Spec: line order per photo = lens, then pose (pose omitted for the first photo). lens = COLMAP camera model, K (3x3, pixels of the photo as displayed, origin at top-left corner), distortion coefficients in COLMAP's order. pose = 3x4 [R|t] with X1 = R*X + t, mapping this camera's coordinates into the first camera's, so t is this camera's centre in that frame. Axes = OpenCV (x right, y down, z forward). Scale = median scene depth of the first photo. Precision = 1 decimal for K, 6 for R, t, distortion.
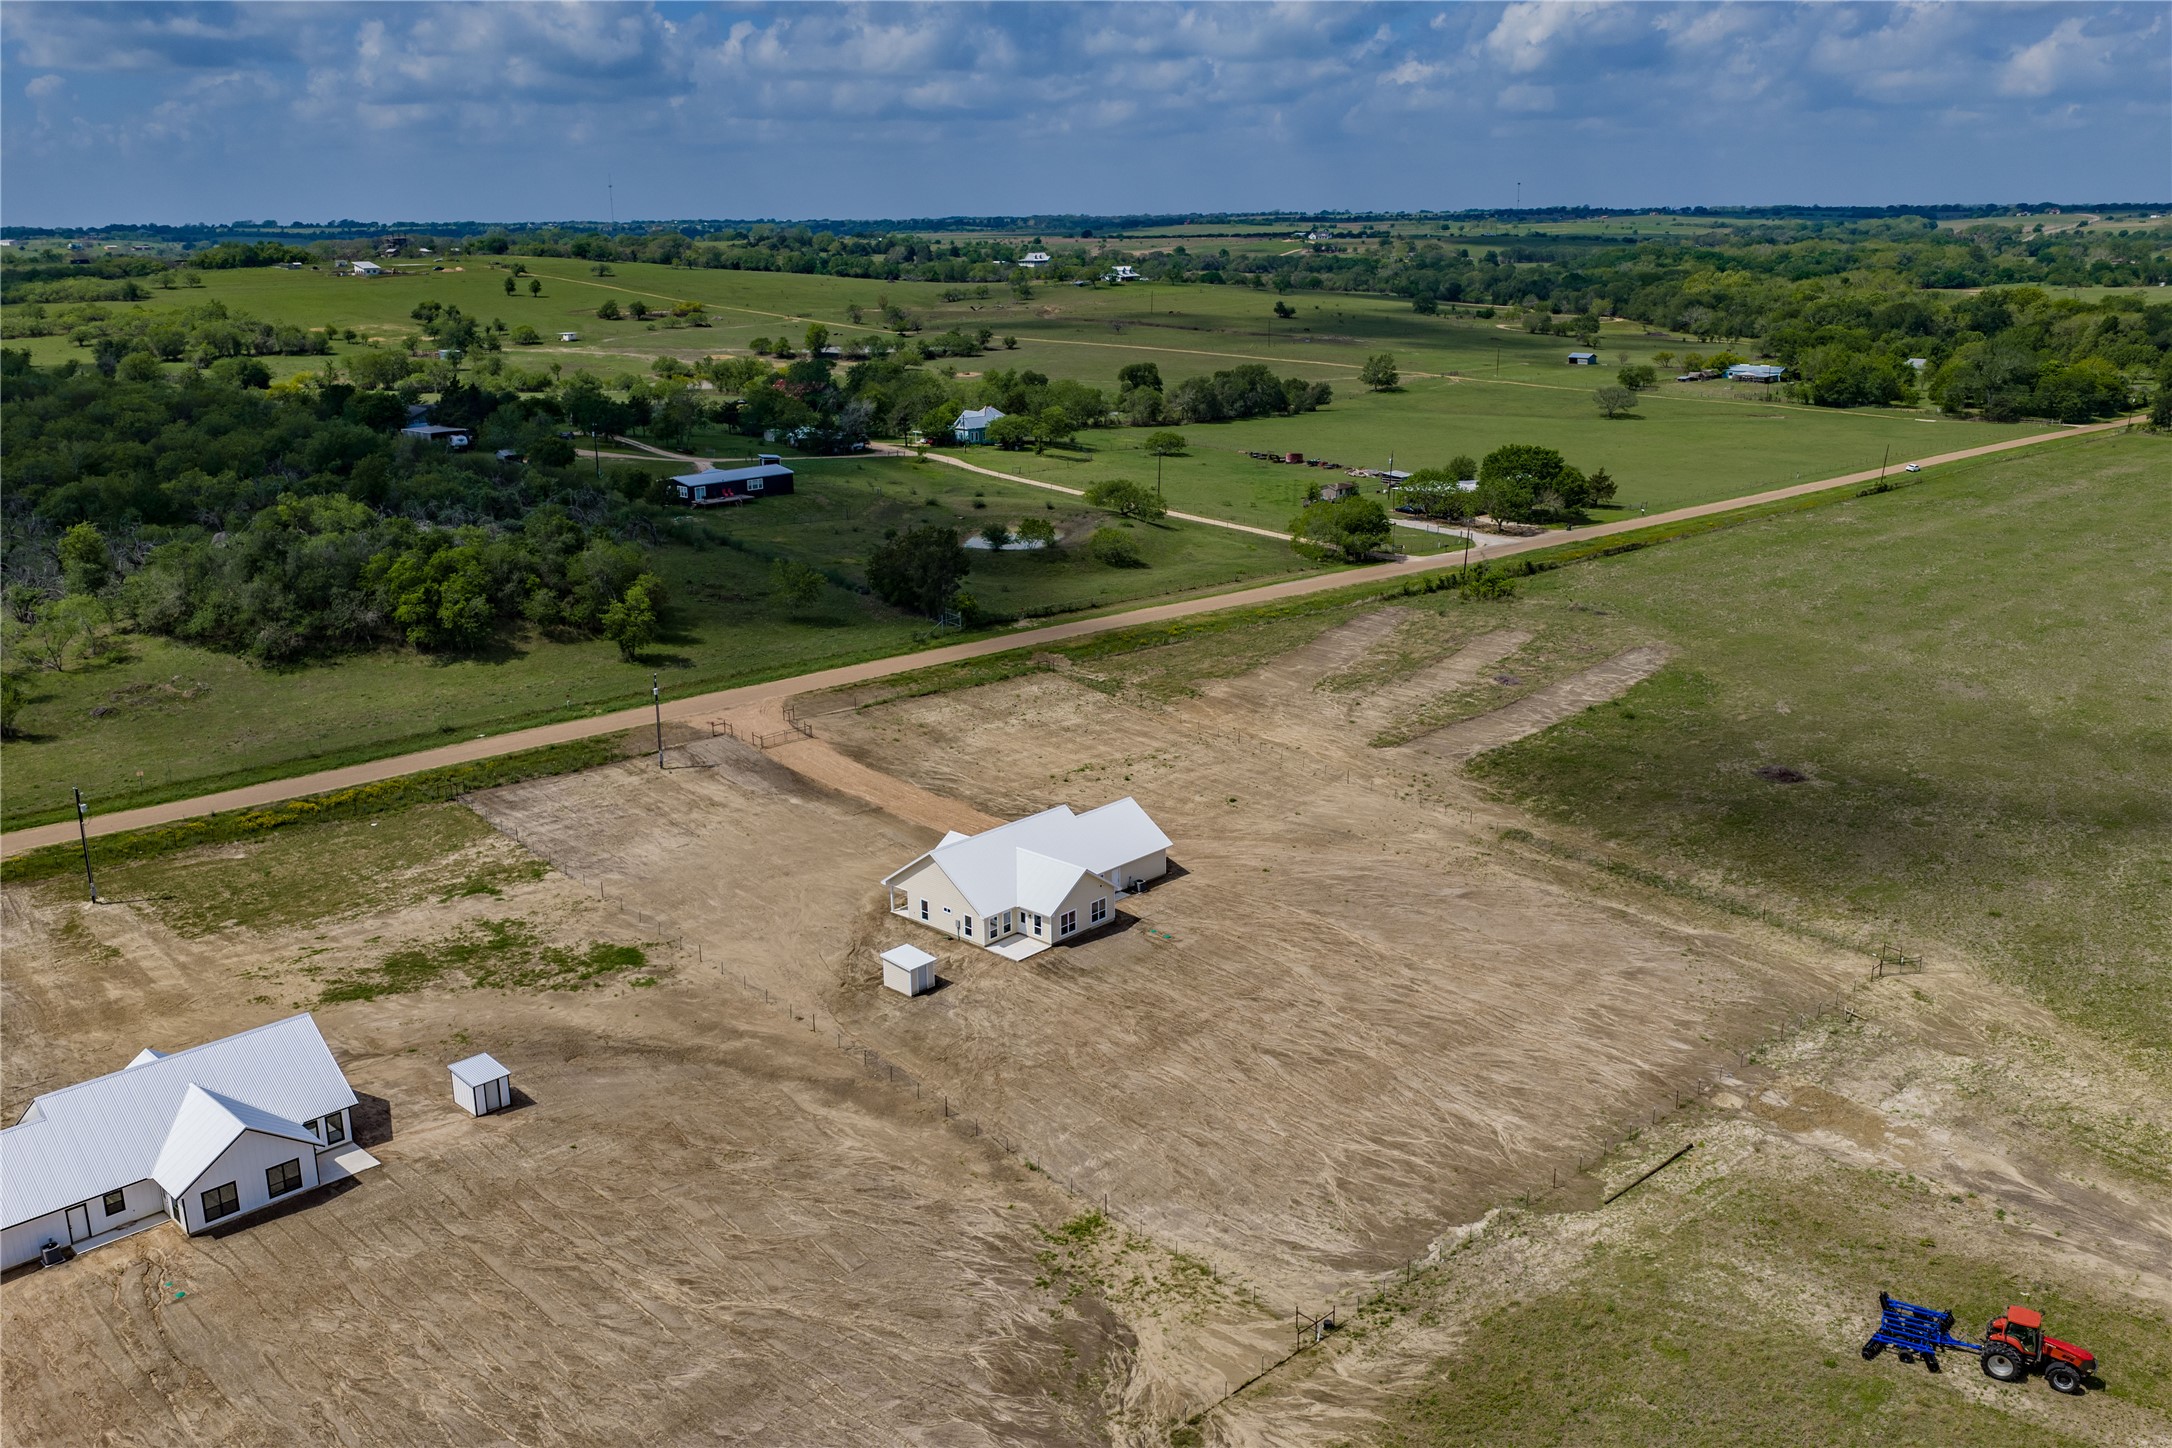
lens RADIAL K [[1803.0, 0, 1096.4], [0, 1803.0, 723.8], [0, 0, 1]] dist [0.012155, -0.023497]
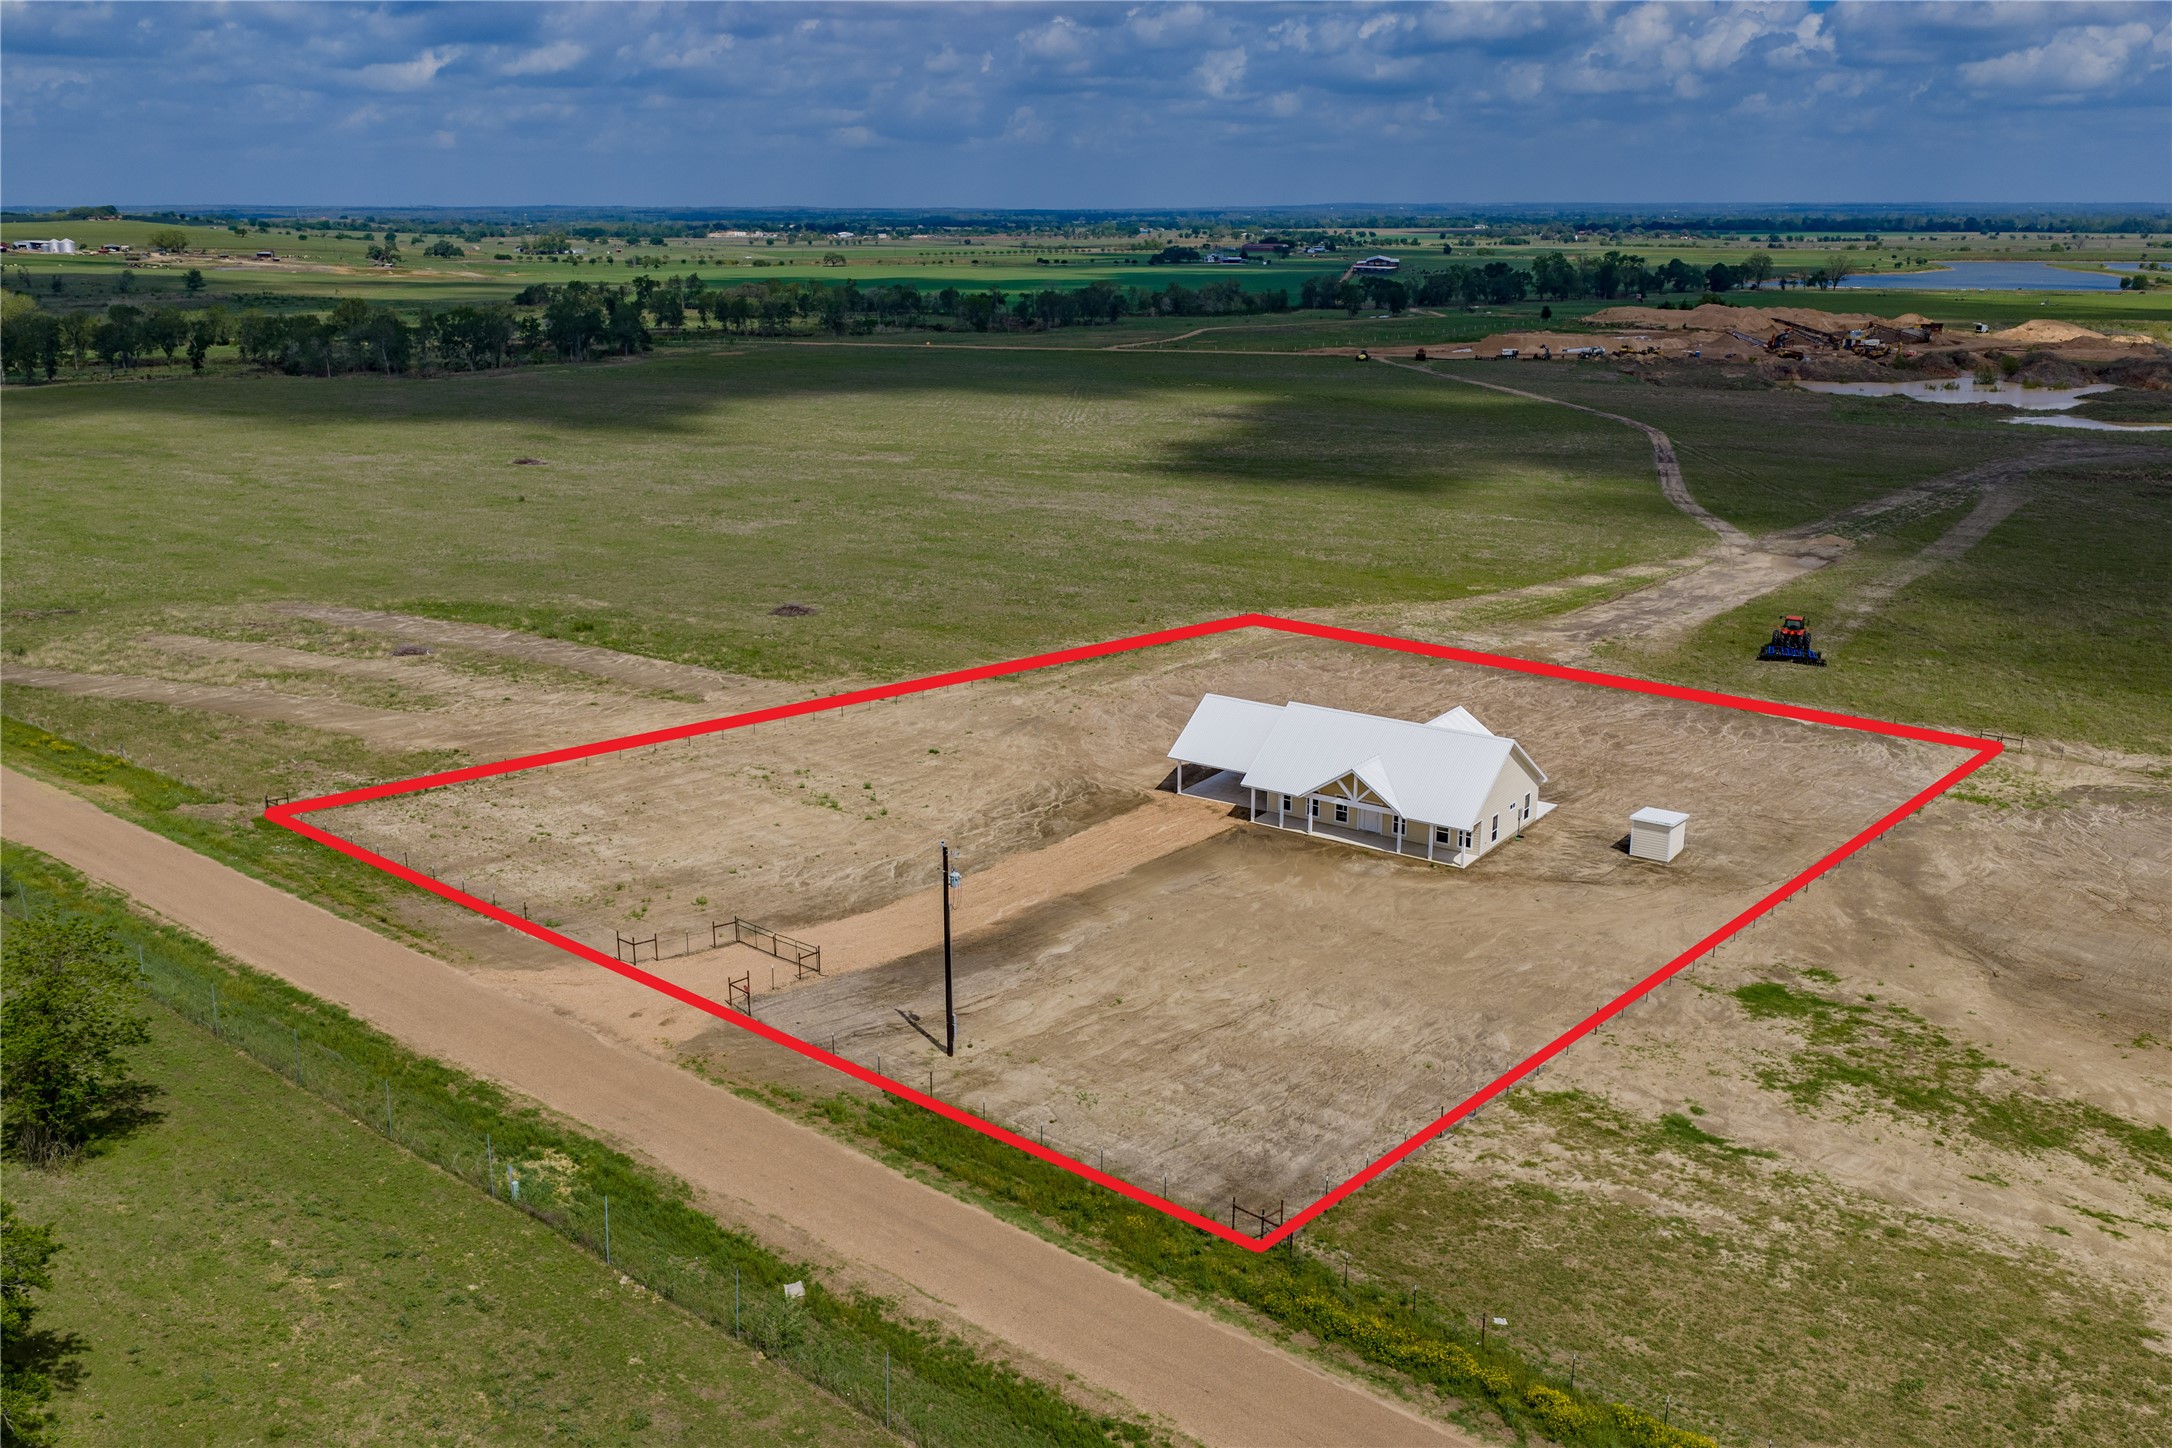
lens RADIAL K [[1810.2, 0, 1091.9], [0, 1810.2, 739.9], [0, 0, 1]] dist [0.006780, -0.011276]
pose [[-0.133588, -0.268610, 0.953941, -0.803453], [0.273871, 0.915078, 0.296019, -0.206020], [-0.952444, 0.300801, -0.048679, 1.209737]]
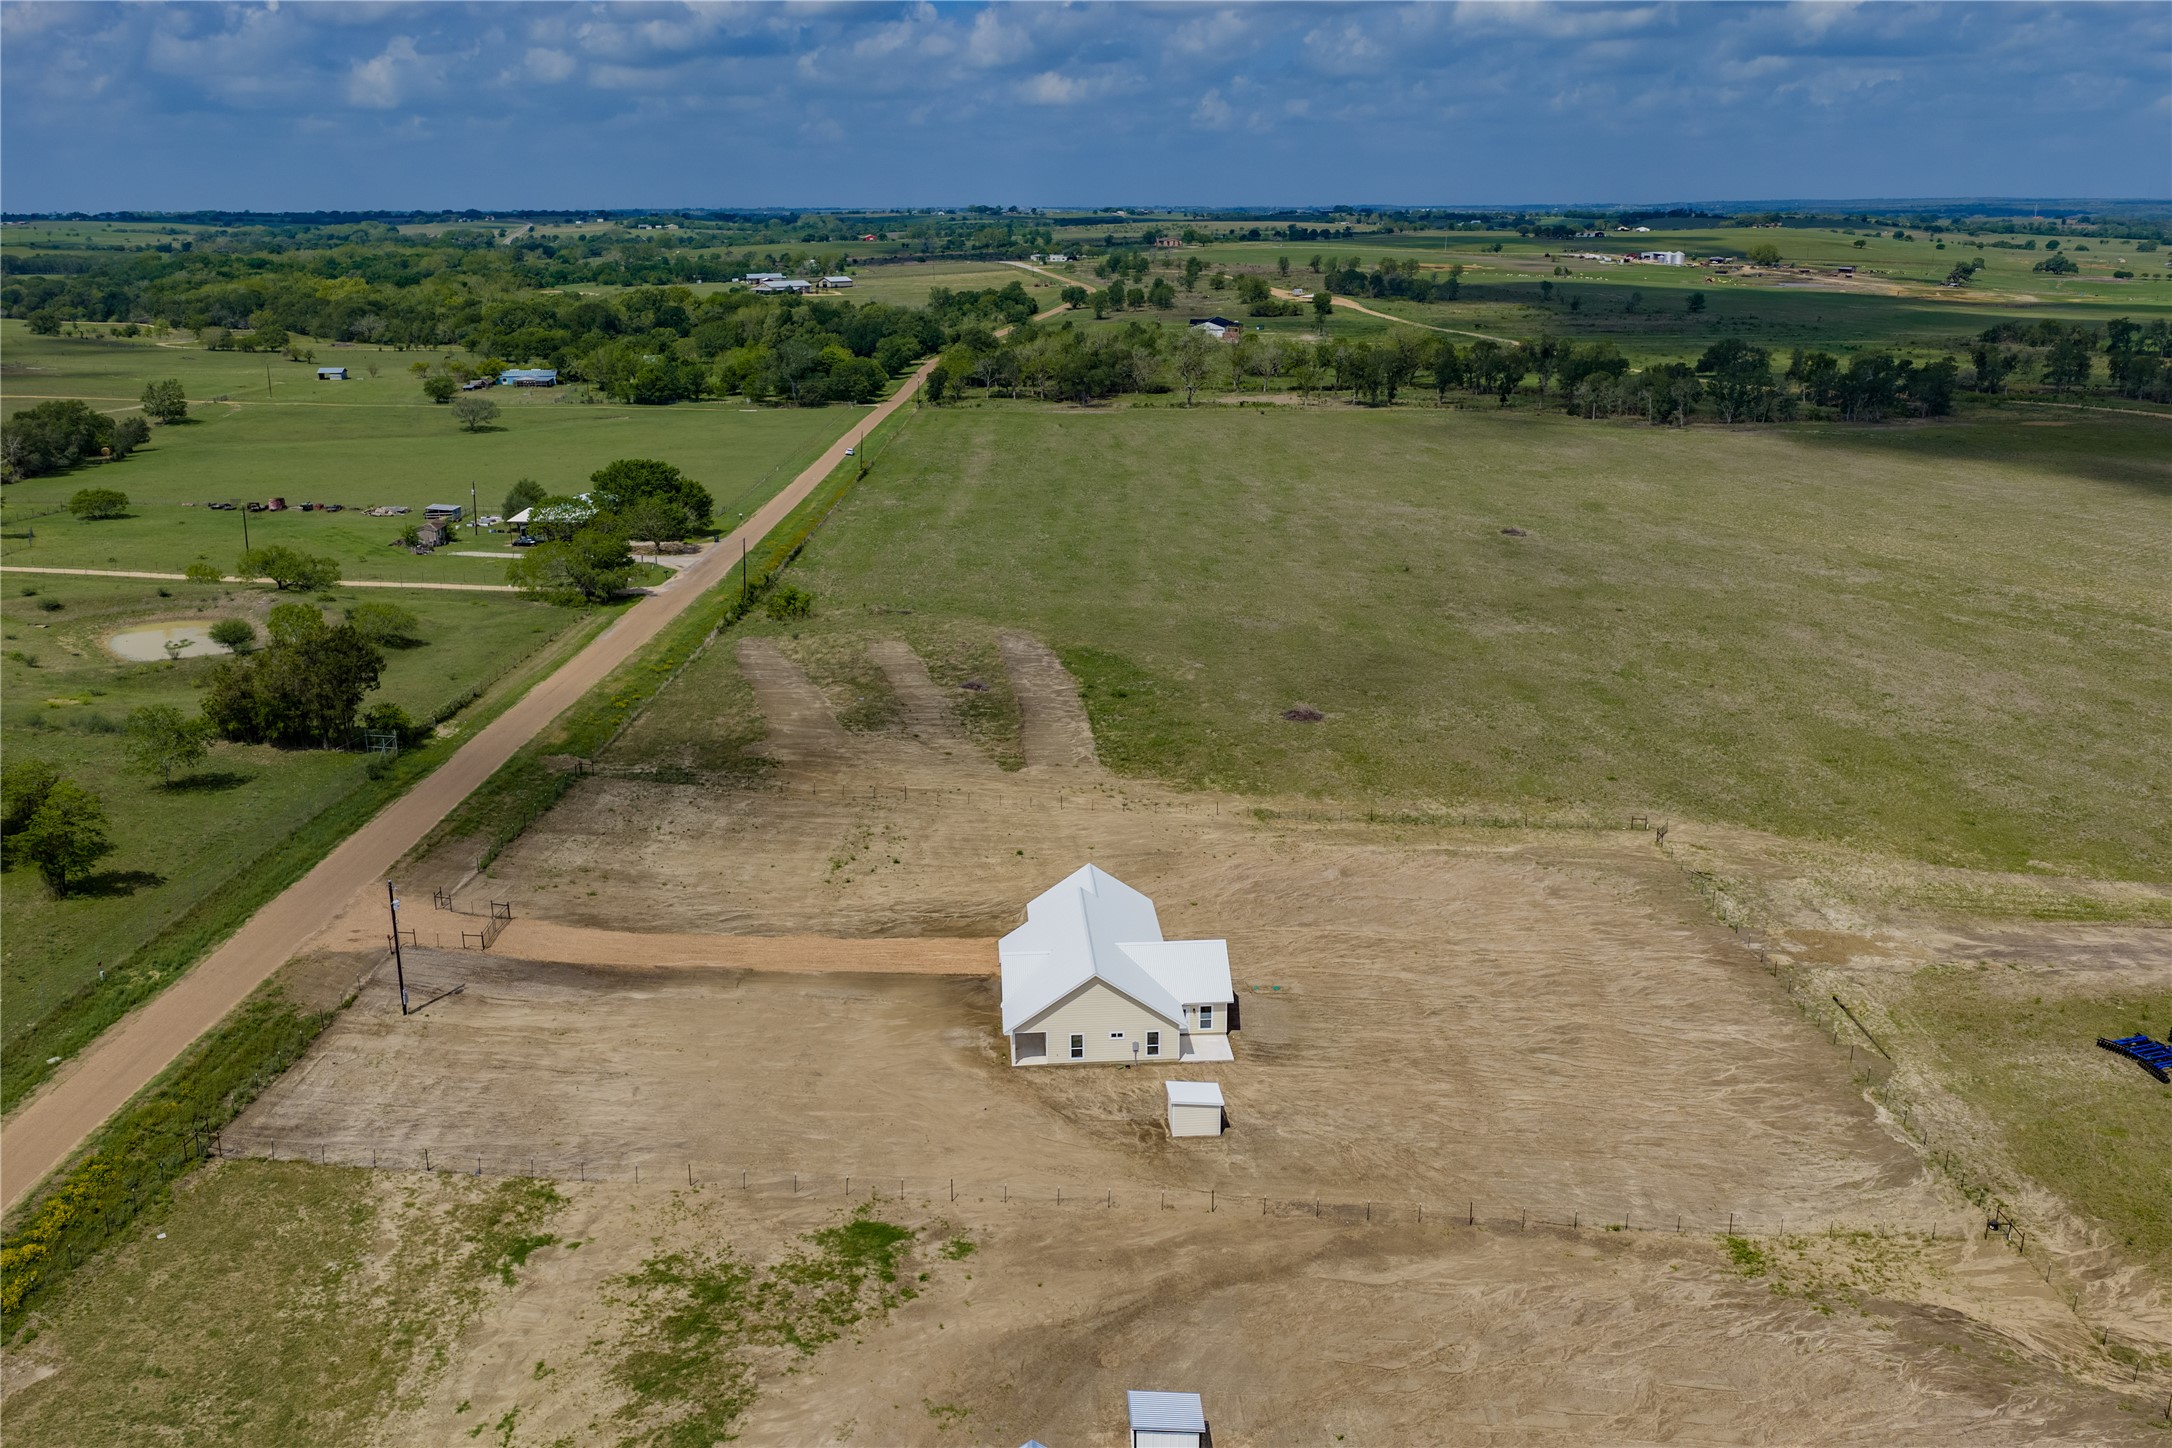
lens RADIAL K [[1803.0, 0, 1091.9], [0, 1803.0, 707.8], [0, 0, 1]] dist [0.012155, -0.023497]
pose [[0.682905, -0.188984, 0.705638, -0.657366], [0.196964, 0.977817, 0.071260, -0.108302], [-0.703453, 0.090322, 0.704980, 0.405187]]
